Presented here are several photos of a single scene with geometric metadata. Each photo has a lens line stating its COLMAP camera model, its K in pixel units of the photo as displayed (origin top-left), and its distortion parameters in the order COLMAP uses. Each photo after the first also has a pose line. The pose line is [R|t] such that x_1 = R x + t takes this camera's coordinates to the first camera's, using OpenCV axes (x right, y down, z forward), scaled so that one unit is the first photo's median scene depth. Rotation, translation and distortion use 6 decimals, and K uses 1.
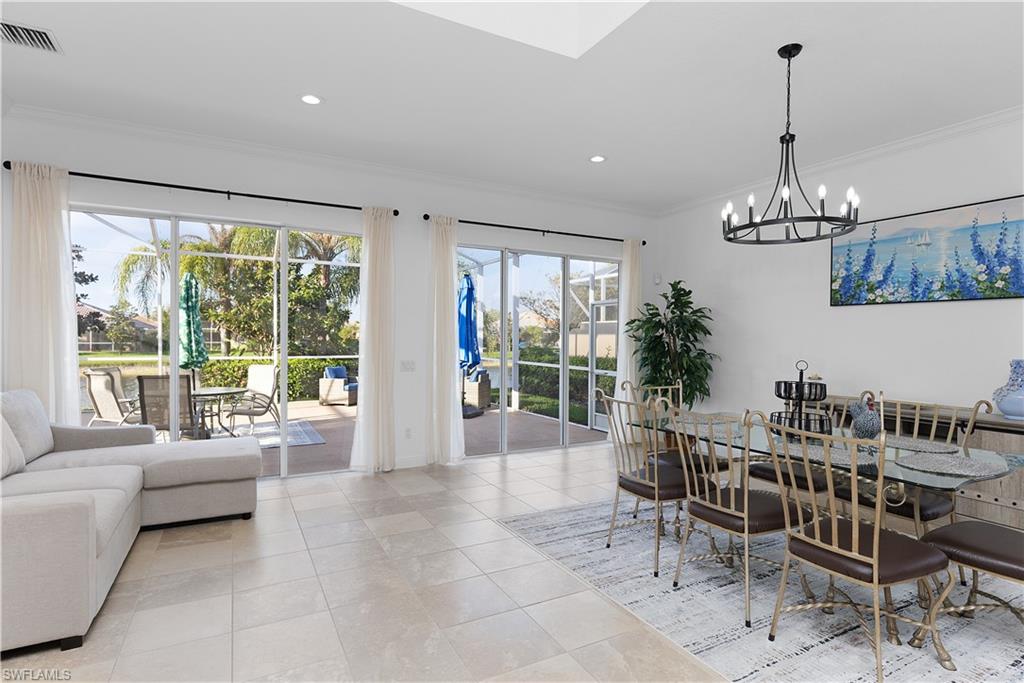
lens RADIAL K [[525.4, 0, 512.2], [0, 525.4, 345.5], [0, 0, 1]] dist [-0.001128, 0.000543]
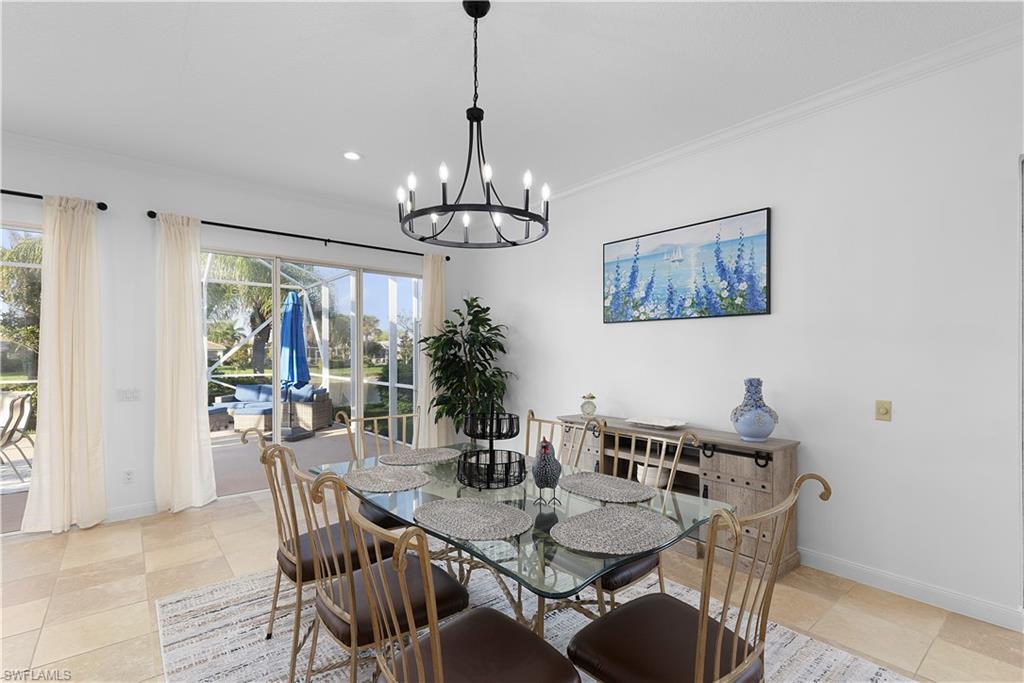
lens RADIAL K [[470.5, 0, 510.6], [0, 470.5, 354.8], [0, 0, 1]] dist [0.009485, -0.000752]
pose [[0.980938, -0.009348, 0.194094, 0.306275], [0.011515, 0.999883, -0.010044, -0.010983], [-0.193977, 0.012088, 0.980932, 0.198307]]
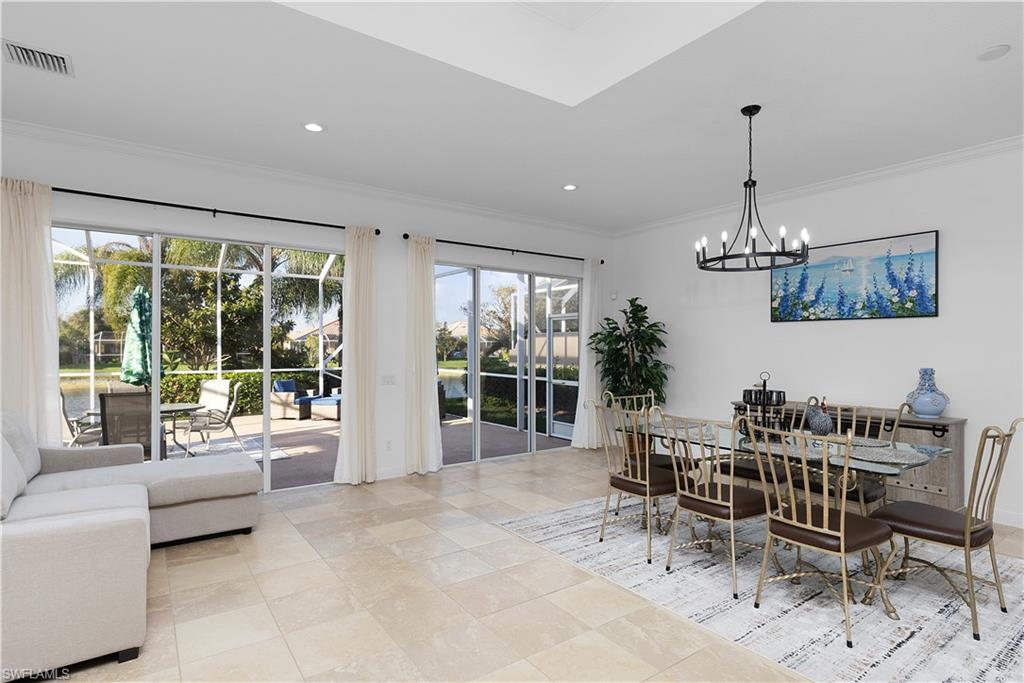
lens RADIAL K [[525.4, 0, 509.5], [0, 525.4, 346.5], [0, 0, 1]] dist [0.000405, -0.001015]
pose [[0.992447, -0.006656, 0.122495, -0.111924], [0.008559, 0.999851, -0.015023, -0.011259], [-0.122376, 0.015958, 0.992355, -0.069471]]
